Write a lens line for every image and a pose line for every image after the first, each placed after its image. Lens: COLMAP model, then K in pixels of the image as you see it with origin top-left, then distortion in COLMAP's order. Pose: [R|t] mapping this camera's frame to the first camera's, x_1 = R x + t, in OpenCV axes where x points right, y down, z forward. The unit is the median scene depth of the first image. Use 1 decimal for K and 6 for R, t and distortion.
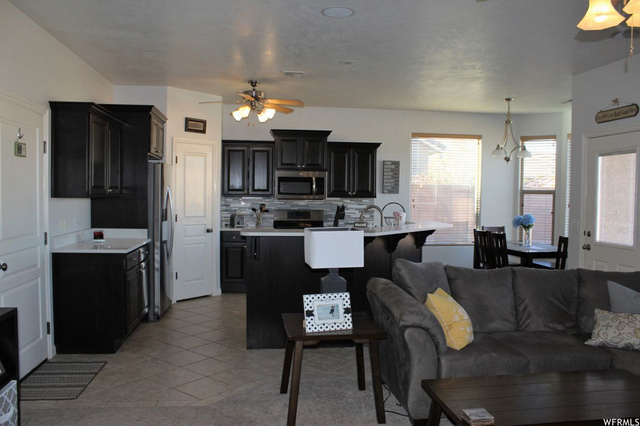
lens RADIAL K [[537.1, 0, 319.5], [0, 537.1, 216.0], [0, 0, 1]] dist [-0.153779, 0.130004]
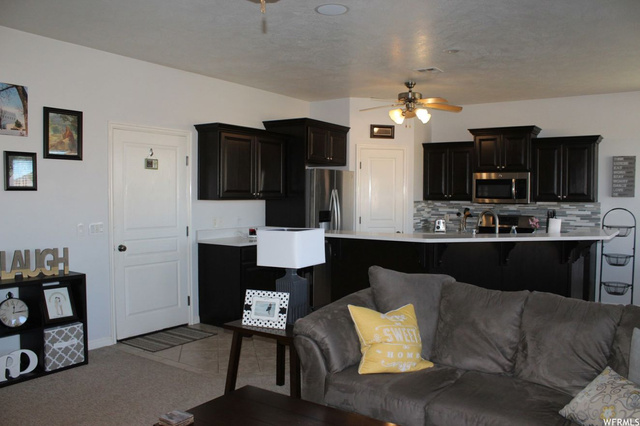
lens RADIAL K [[537.1, 0, 318.5], [0, 537.1, 215.5], [0, 0, 1]] dist [-0.153779, 0.130004]
pose [[0.742973, 0.017123, -0.669103, 0.370736], [-0.025818, 0.999662, -0.003087, -0.000136], [0.668824, 0.019569, 0.743164, 0.142161]]
